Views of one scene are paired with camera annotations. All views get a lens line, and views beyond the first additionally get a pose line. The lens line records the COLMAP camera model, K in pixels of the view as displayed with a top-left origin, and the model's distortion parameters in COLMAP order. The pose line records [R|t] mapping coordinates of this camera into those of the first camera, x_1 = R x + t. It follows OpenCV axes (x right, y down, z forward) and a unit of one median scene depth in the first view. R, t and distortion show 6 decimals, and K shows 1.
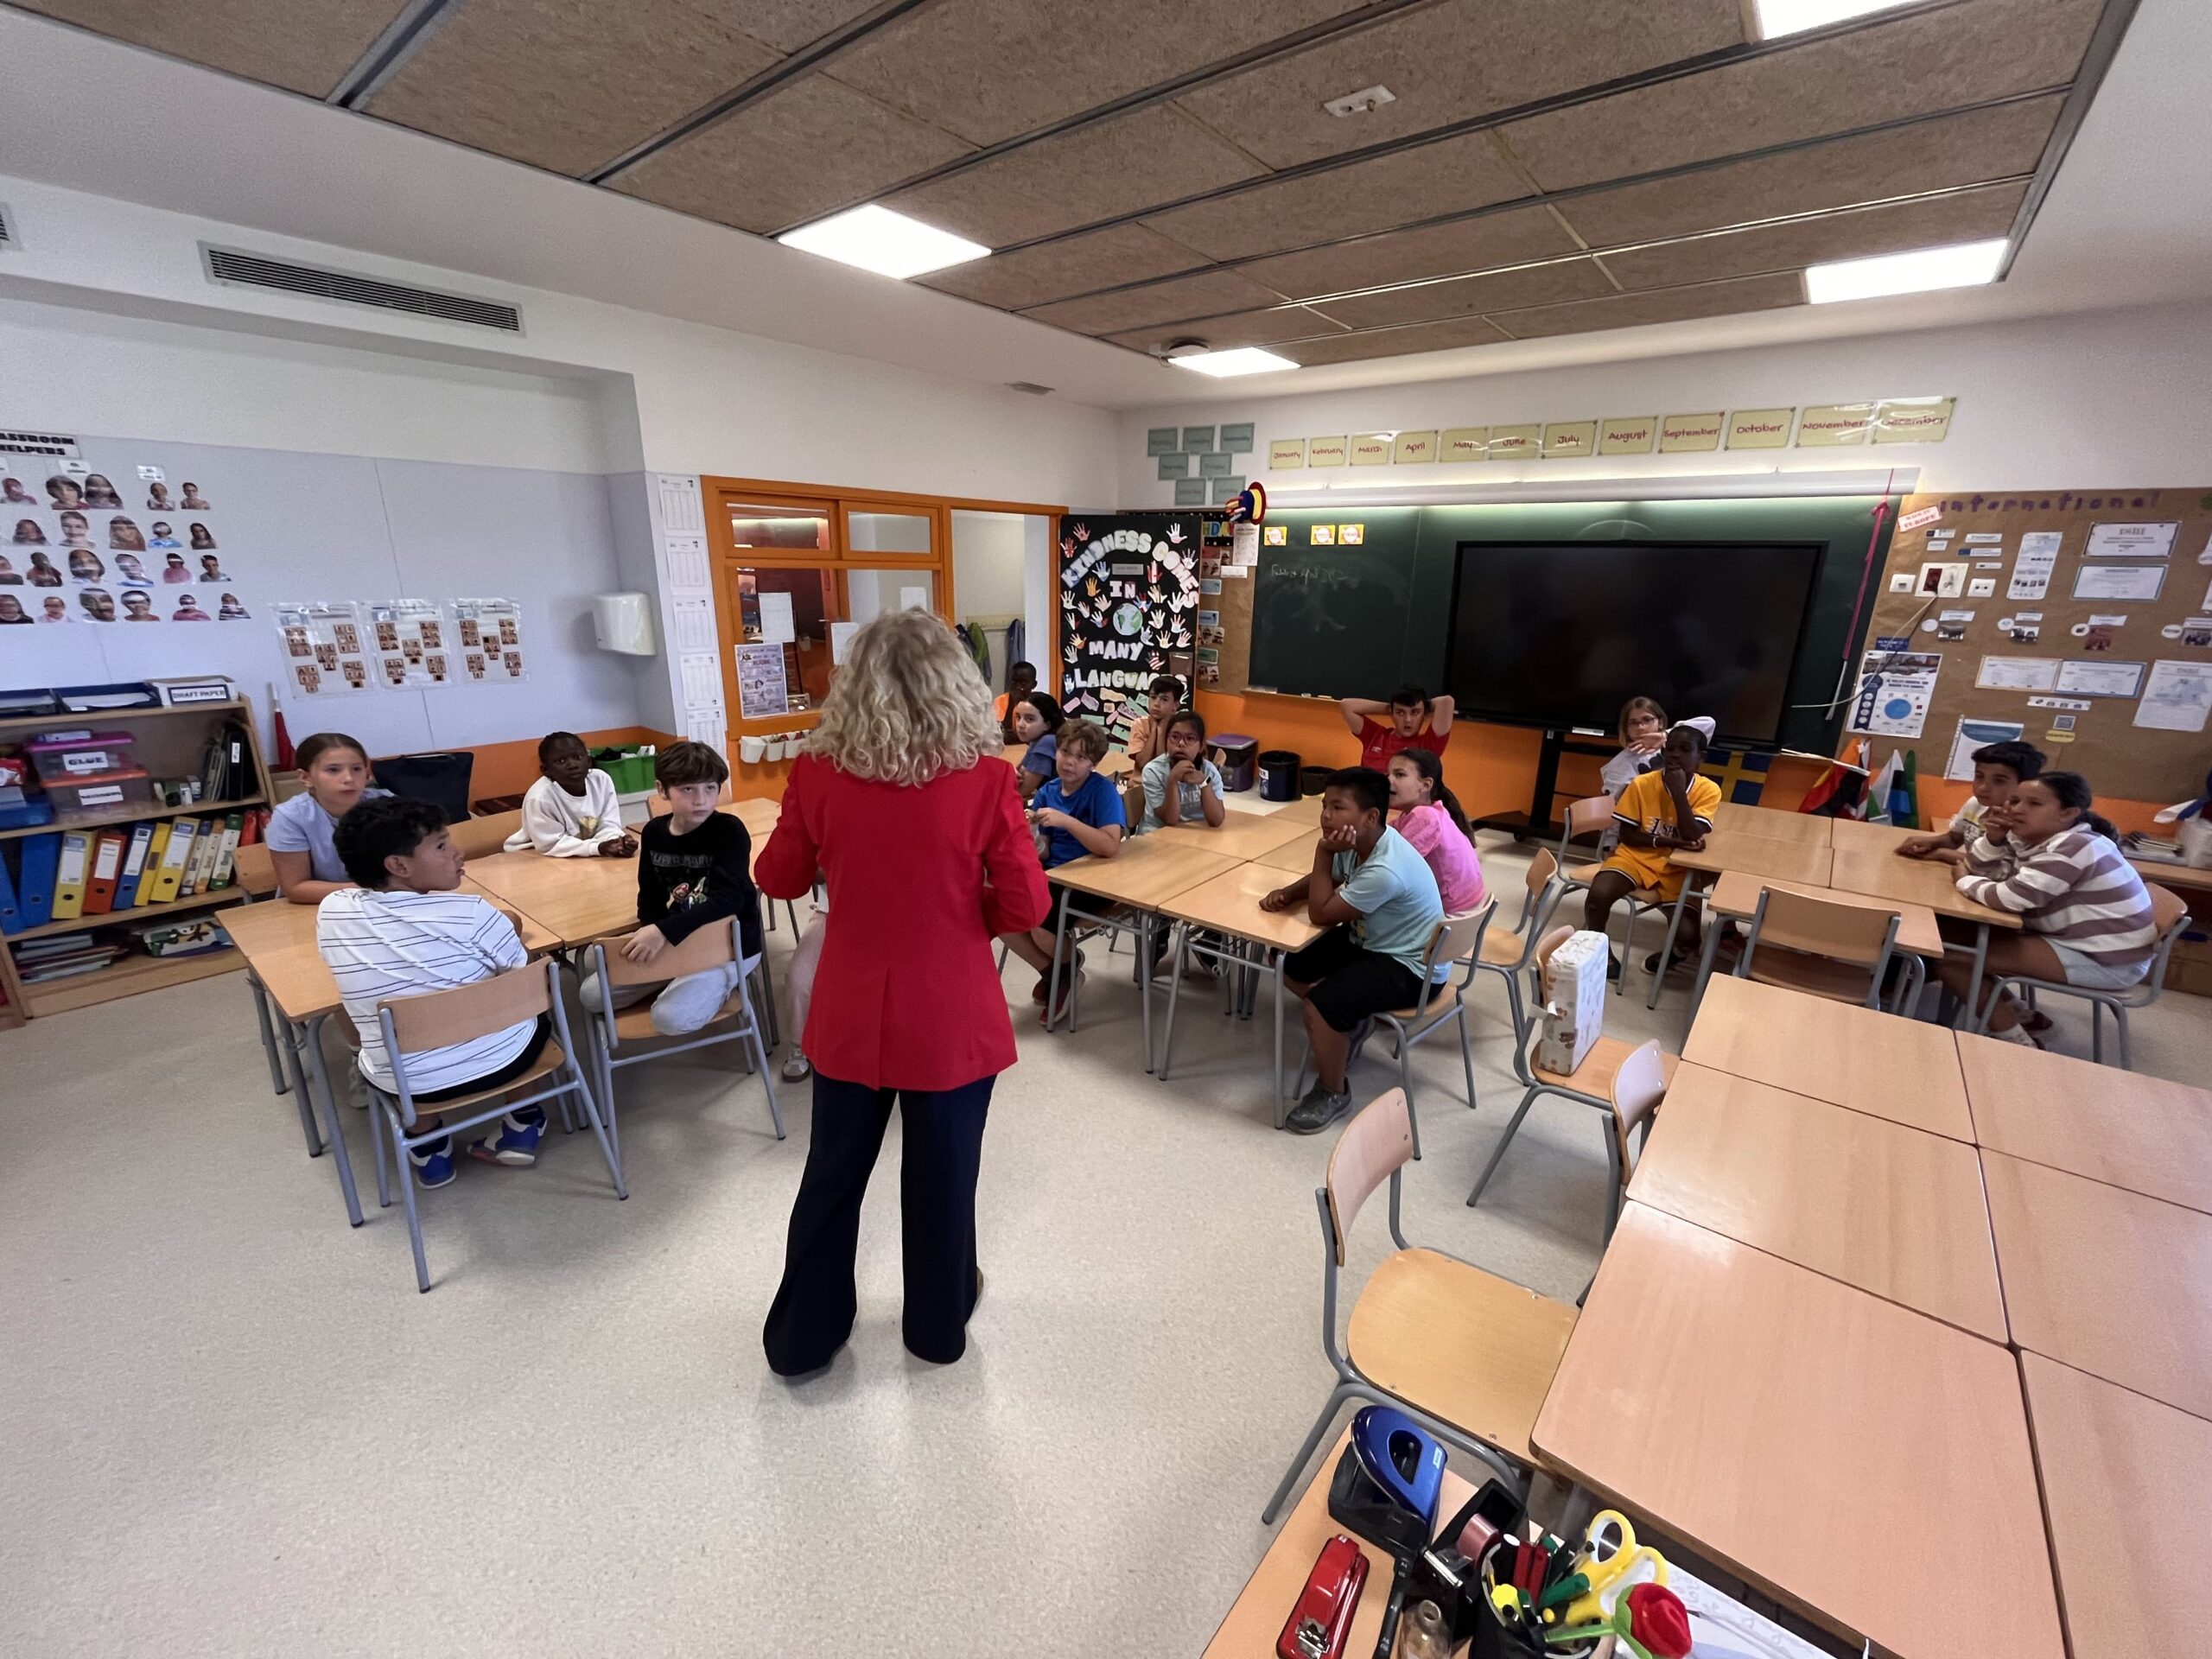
lens RADIAL K [[902.8, 0, 1106.1], [0, 902.8, 825.0], [0, 0, 1]] dist [-0.001516, -0.000234]
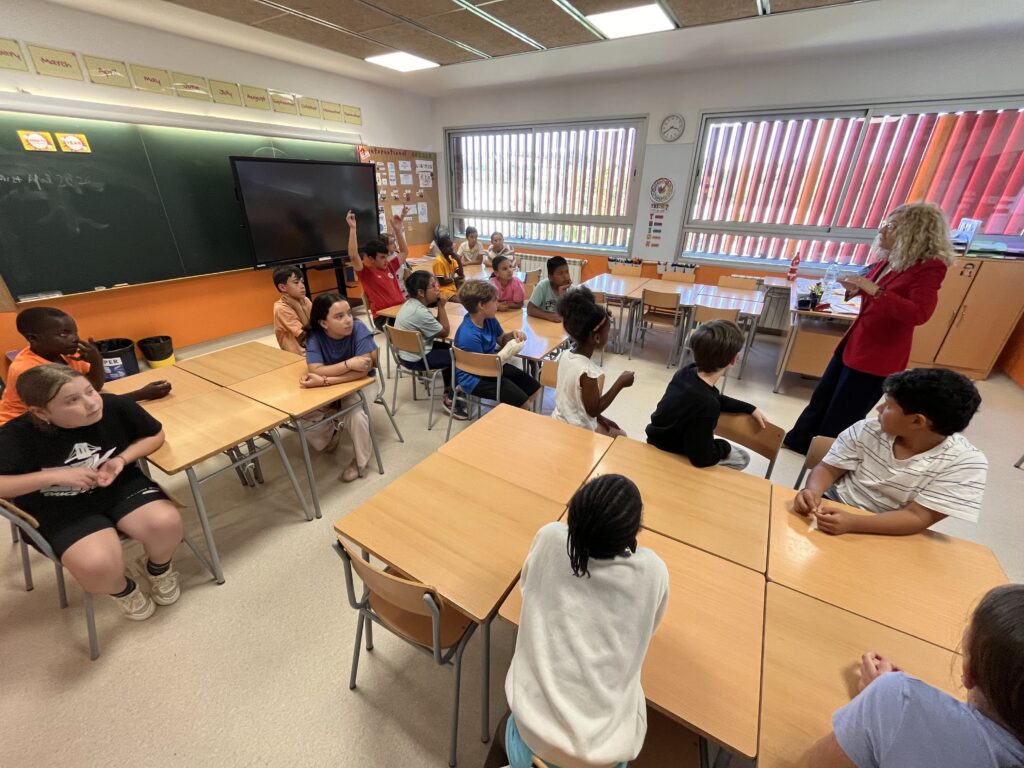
lens RADIAL K [[417.9, 0, 511.0], [0, 417.9, 382.1], [0, 0, 1]] dist [-0.001516, -0.000234]
pose [[-0.137093, -0.440005, 0.887469, -0.449799], [0.266134, 0.846626, 0.460866, -0.169781], [-0.954137, 0.299367, 0.001033, 0.594859]]
